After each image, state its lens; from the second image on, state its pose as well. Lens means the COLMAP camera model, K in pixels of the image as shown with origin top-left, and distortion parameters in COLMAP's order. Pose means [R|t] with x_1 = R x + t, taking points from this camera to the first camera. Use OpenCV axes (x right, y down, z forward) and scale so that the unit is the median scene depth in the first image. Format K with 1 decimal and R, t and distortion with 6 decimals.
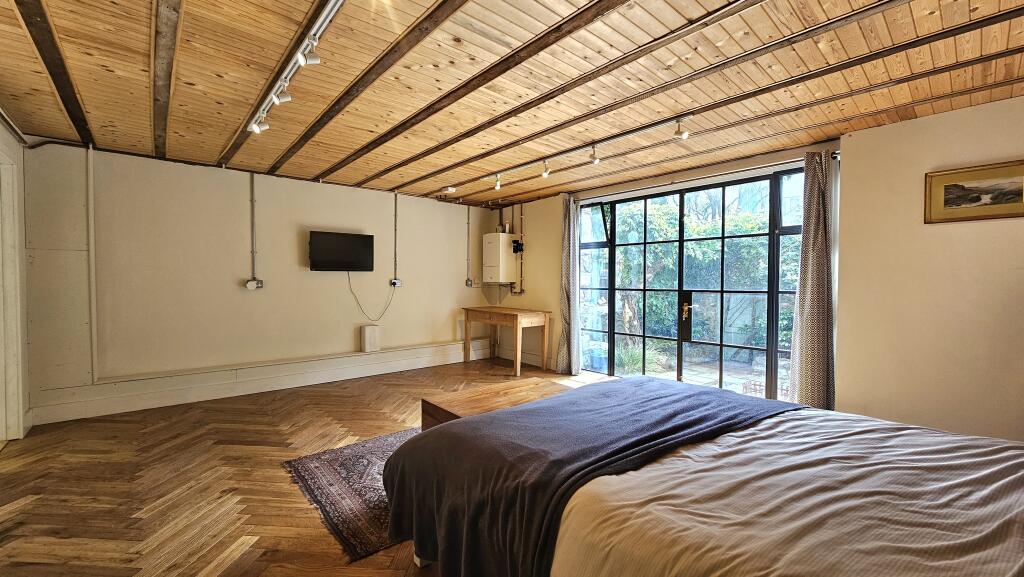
lens RADIAL K [[405.9, 0, 497.2], [0, 405.9, 288.6], [0, 0, 1]] dist [-0.000822, -0.000090]
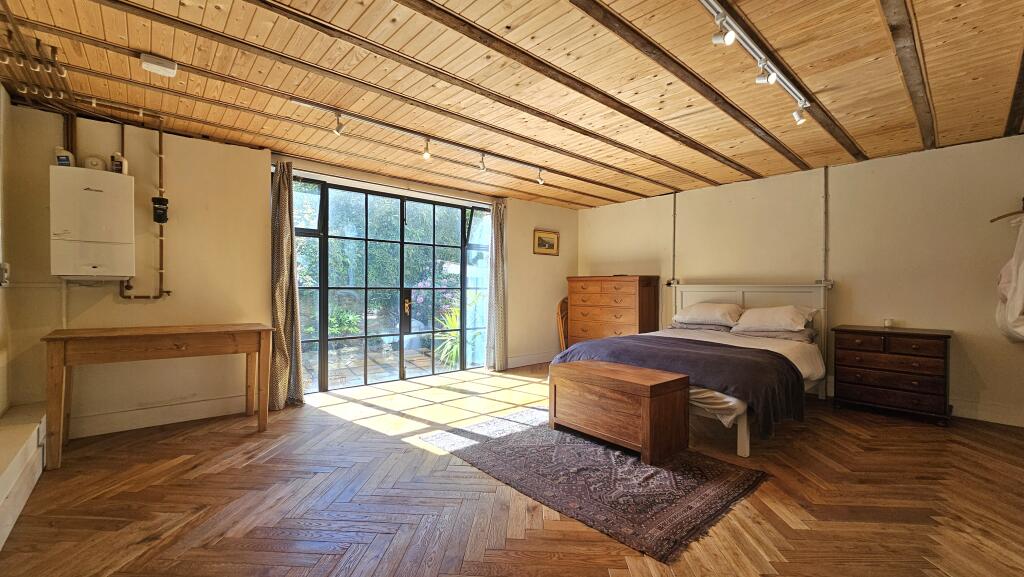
lens RADIAL K [[419.5, 0, 511.3], [0, 419.5, 291.4], [0, 0, 1]] dist [0.000569, 0.000069]
pose [[-0.020192, -0.013946, 0.999699, -0.801492], [0.007795, 0.999870, 0.014106, -0.001339], [-0.999766, 0.008078, -0.020081, 0.860117]]
